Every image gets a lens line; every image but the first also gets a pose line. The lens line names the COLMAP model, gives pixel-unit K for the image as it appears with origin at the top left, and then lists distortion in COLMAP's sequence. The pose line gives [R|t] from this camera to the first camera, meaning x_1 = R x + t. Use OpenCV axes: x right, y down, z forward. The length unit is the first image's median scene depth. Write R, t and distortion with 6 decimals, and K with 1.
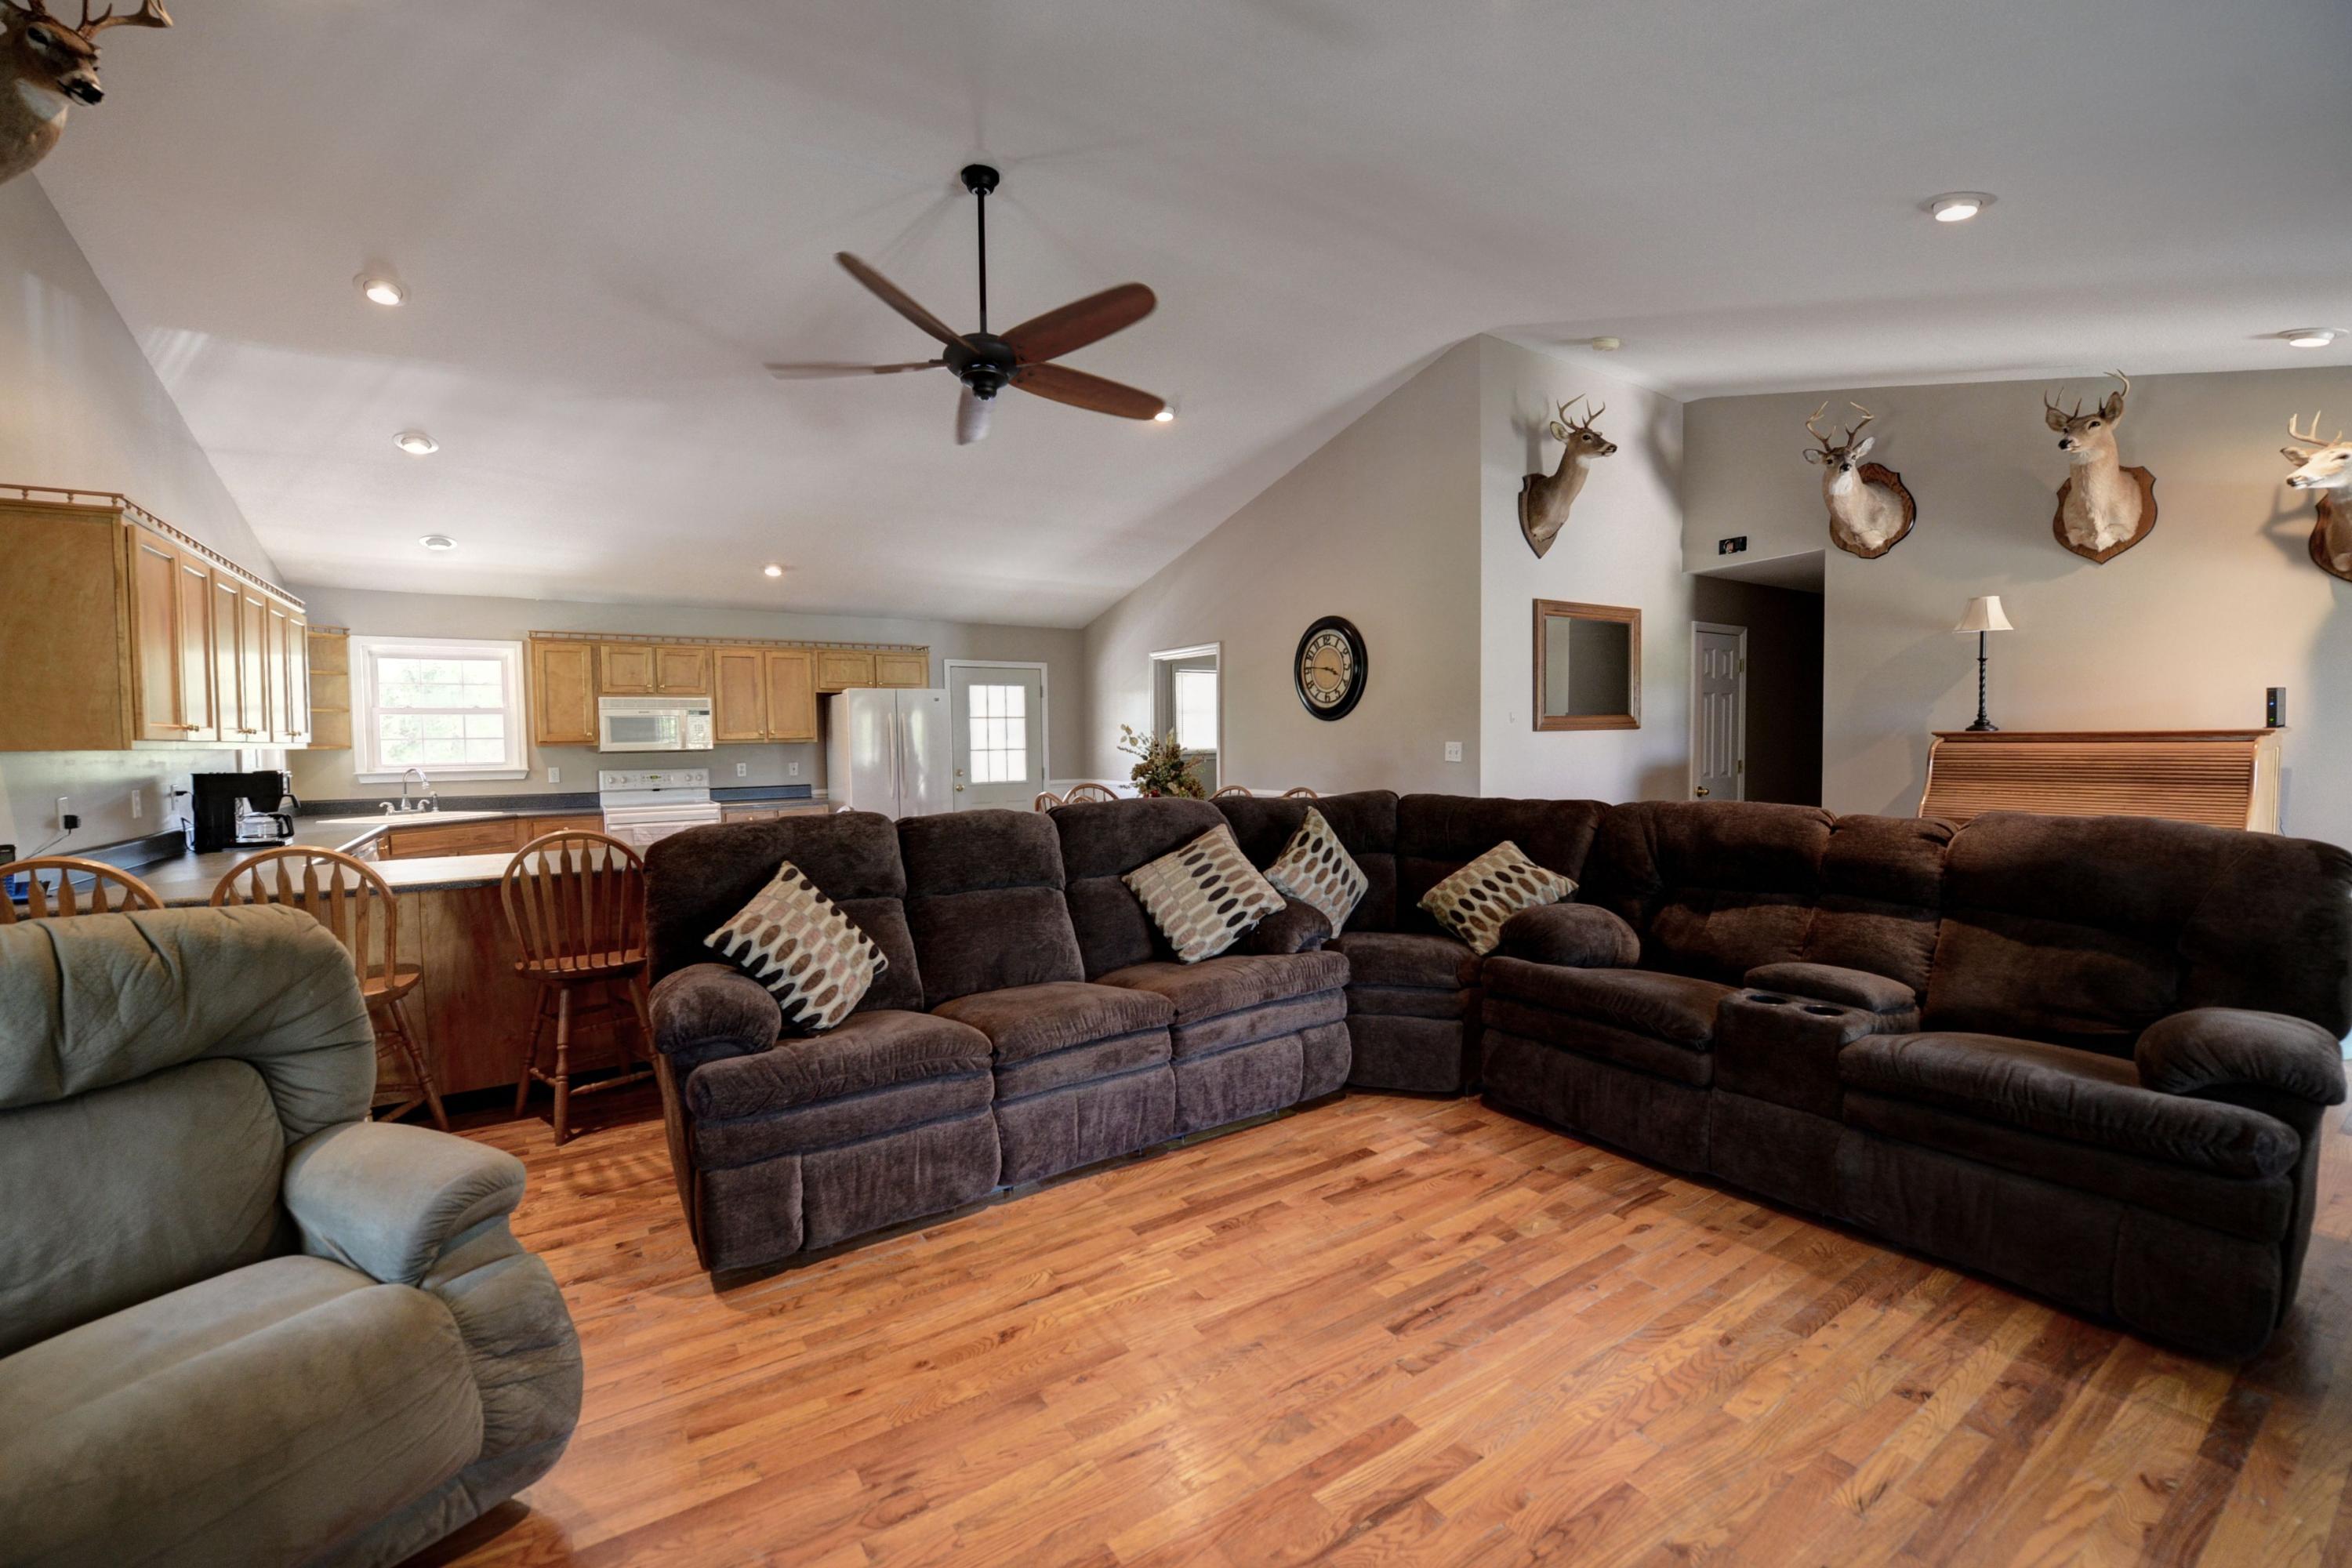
lens RADIAL K [[954.4, 0, 1162.8], [0, 954.4, 771.9], [0, 0, 1]] dist [-0.020374, -0.000103]
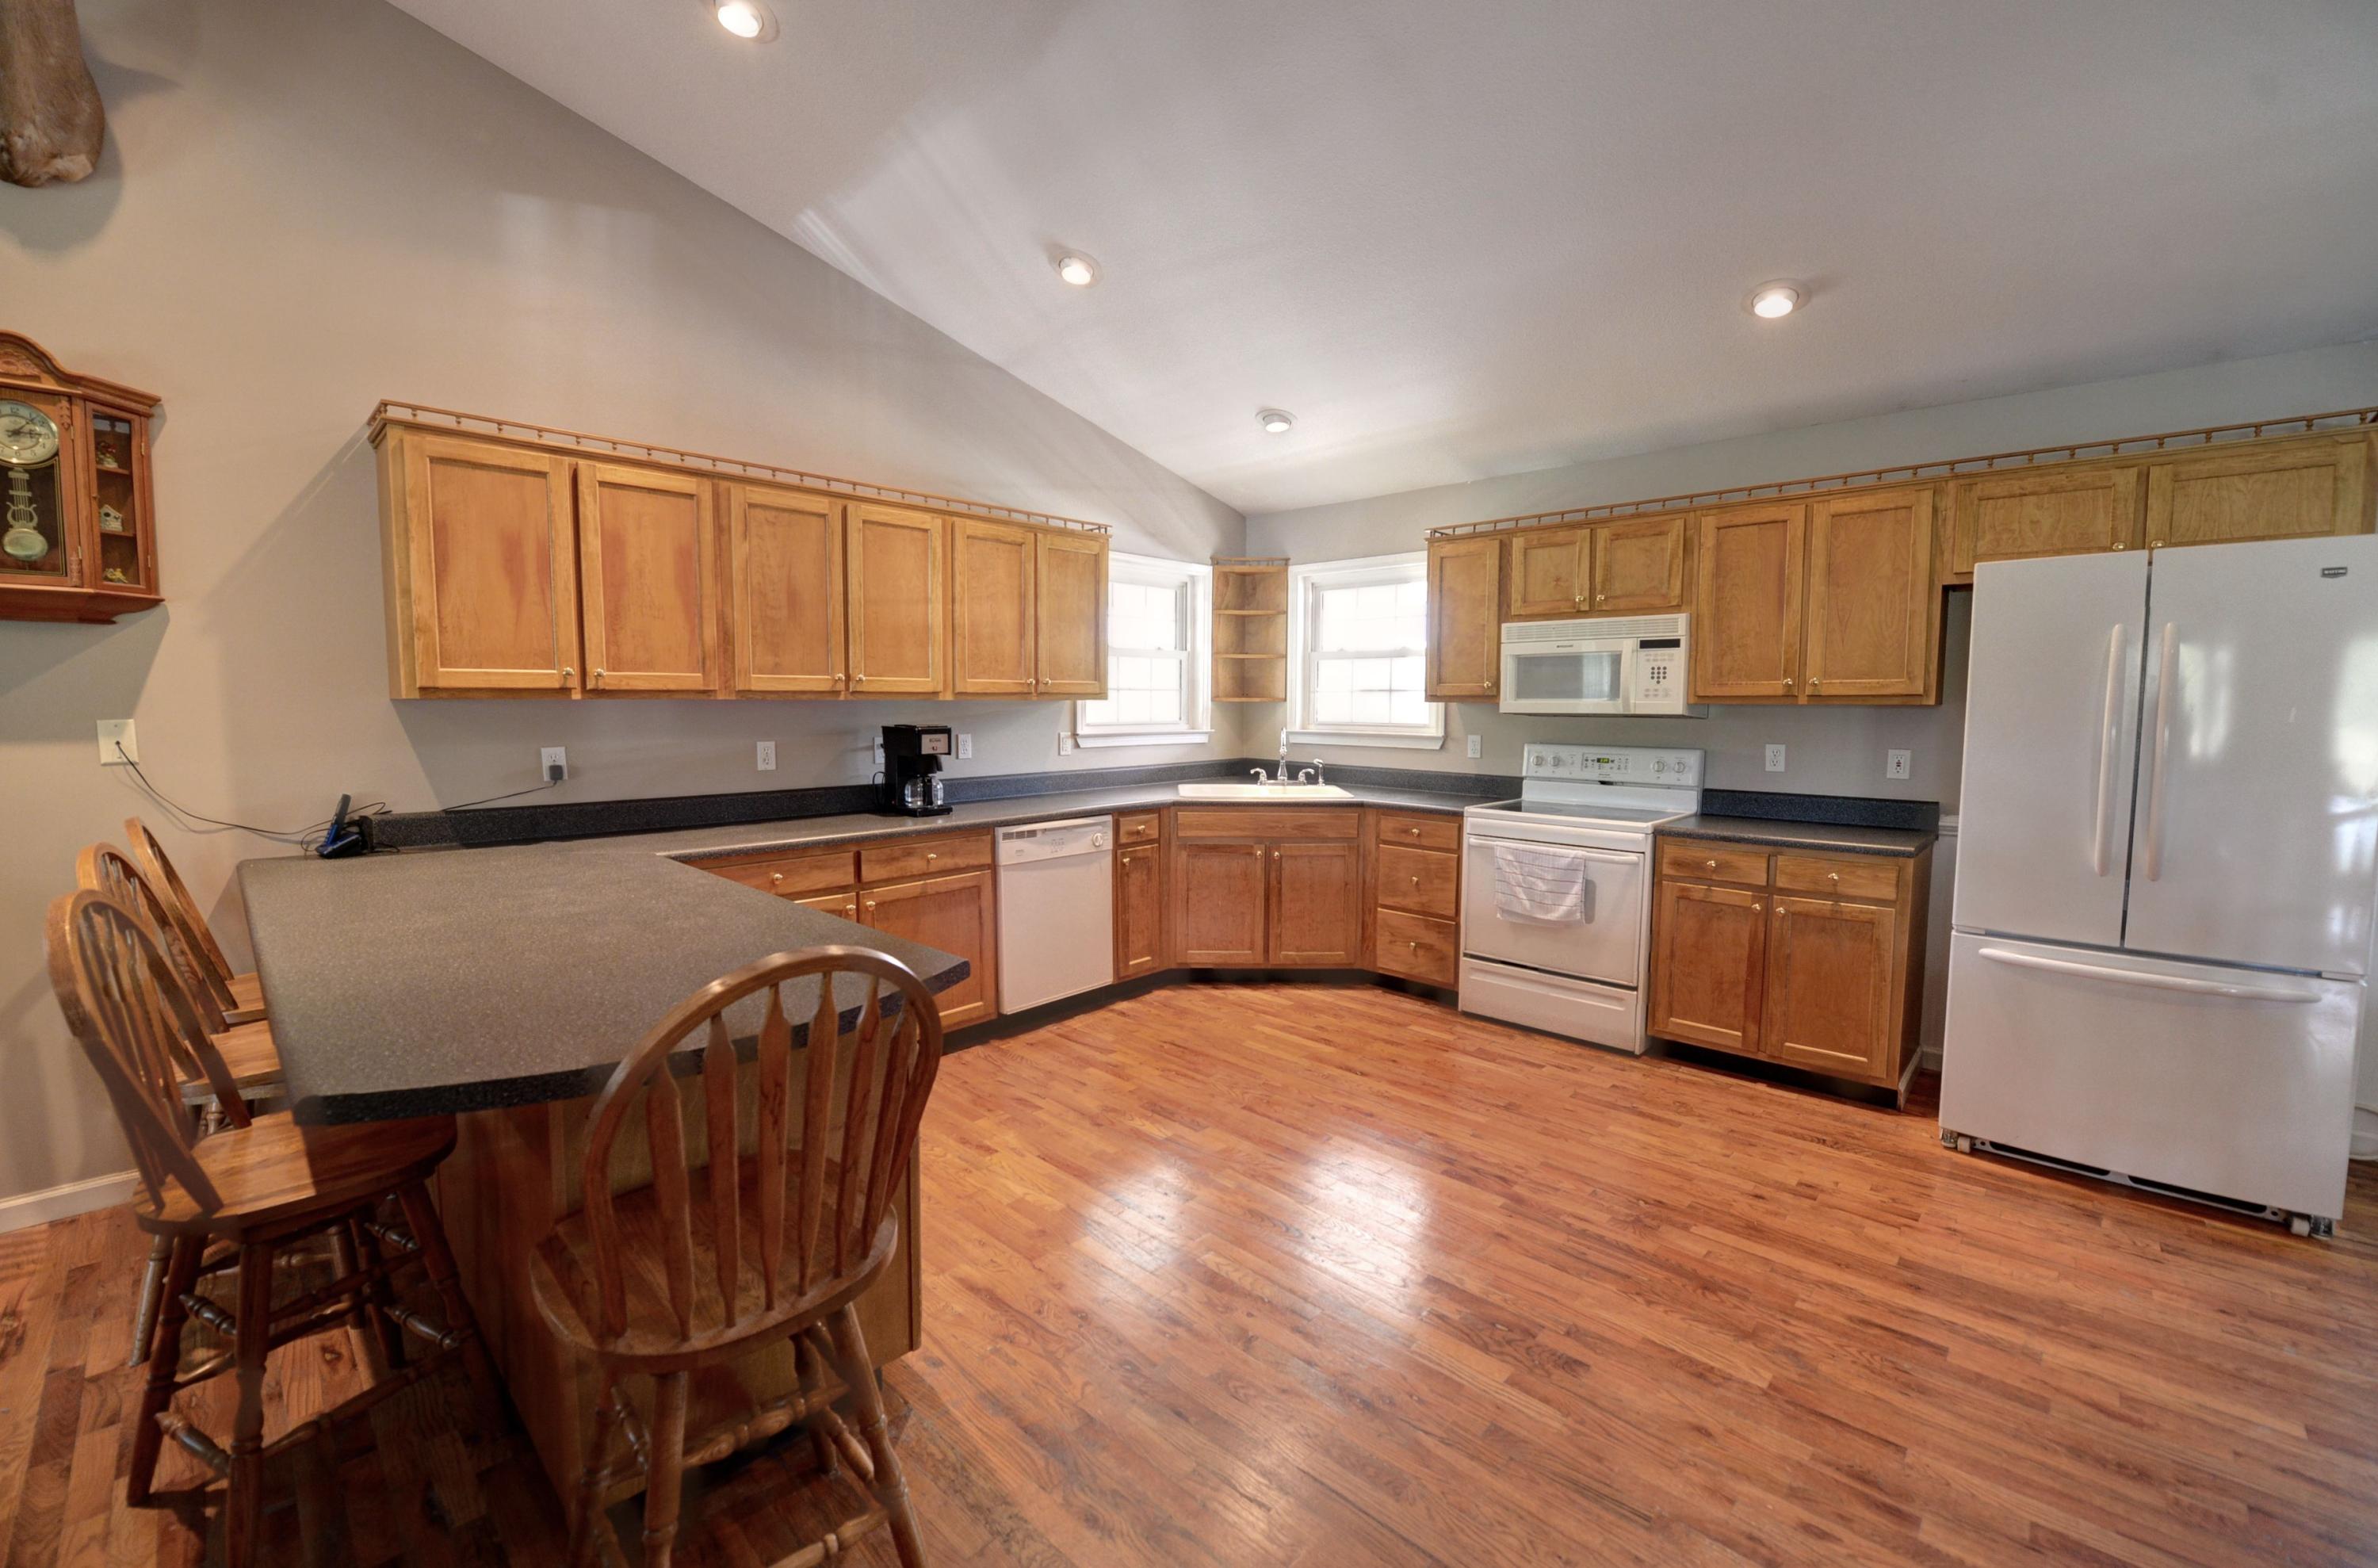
lens RADIAL K [[956.6, 0, 1177.1], [0, 956.6, 778.8], [0, 0, 1]] dist [-0.019792, -0.000766]
pose [[0.227693, 0.095138, -0.969074, -0.037143], [-0.040798, 0.995274, 0.088124, -0.024909], [0.972878, 0.019472, 0.230498, 0.651571]]
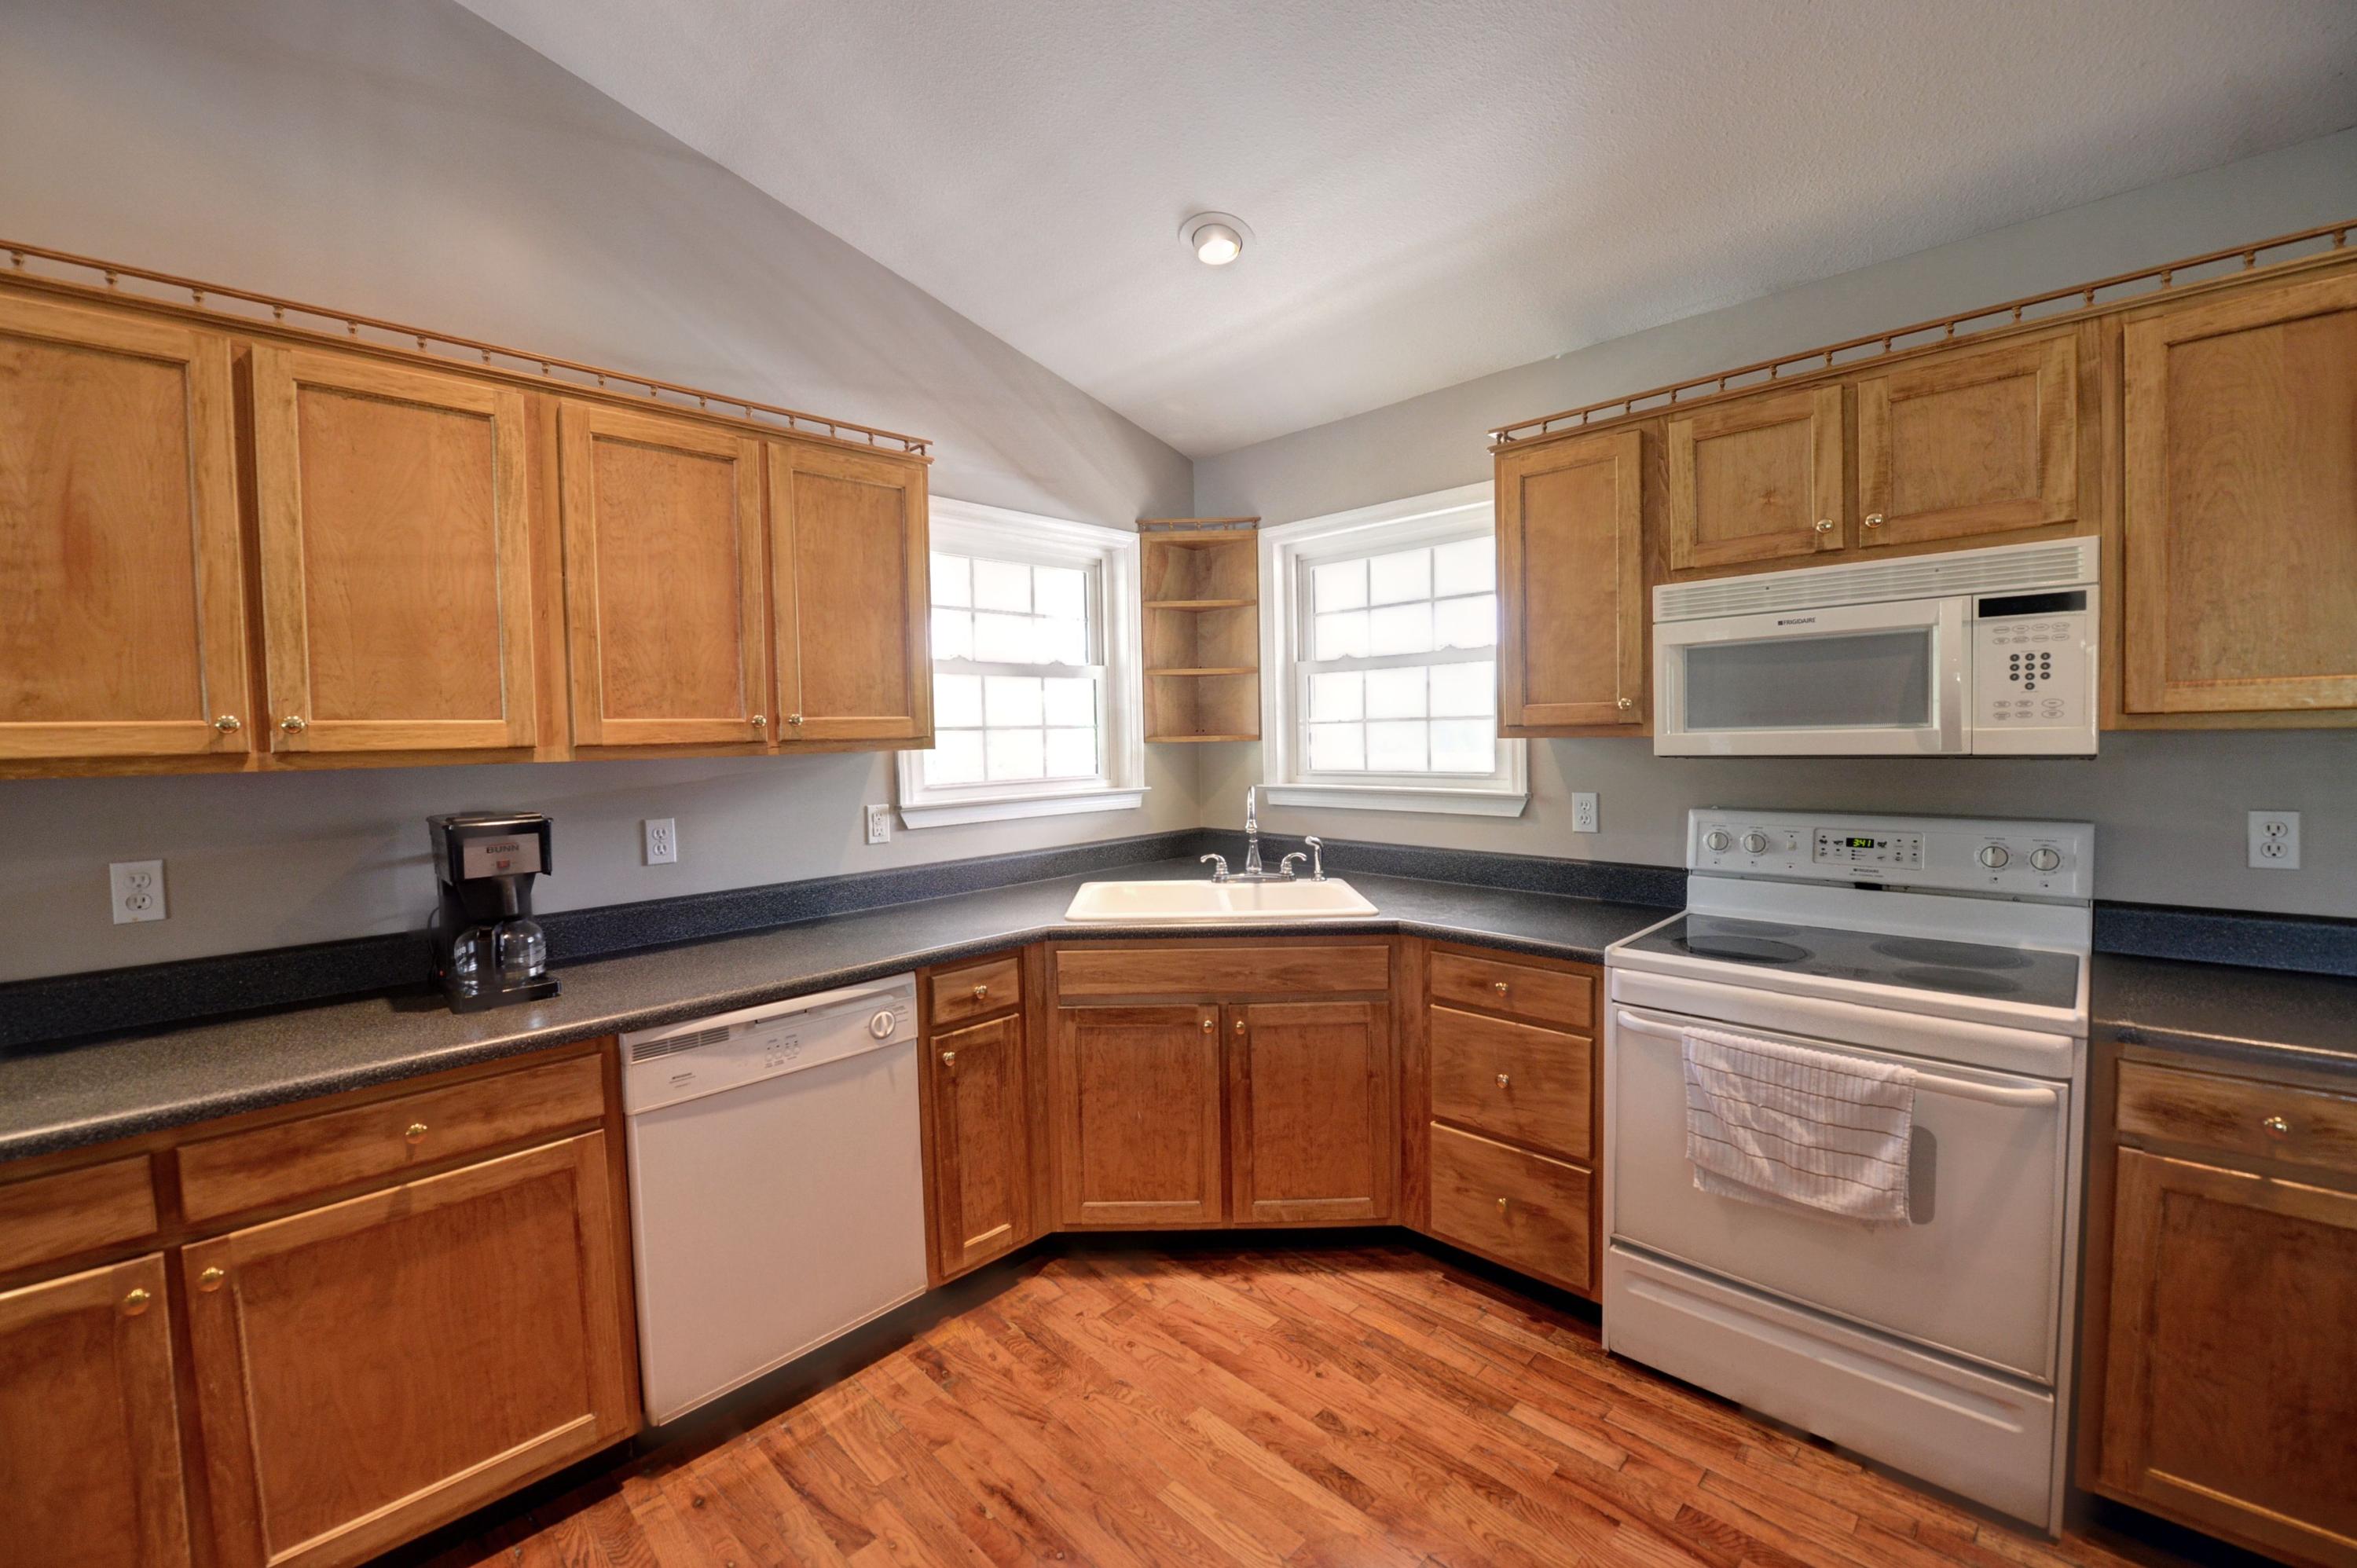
lens RADIAL K [[939.2, 0, 1164.5], [0, 939.2, 773.1], [0, 0, 1]] dist [-0.022001, -0.000250]
pose [[0.211386, 0.050651, -0.976089, -0.316581], [-0.014596, 0.998709, 0.048664, -0.028595], [0.977294, 0.003960, 0.211852, 0.765988]]
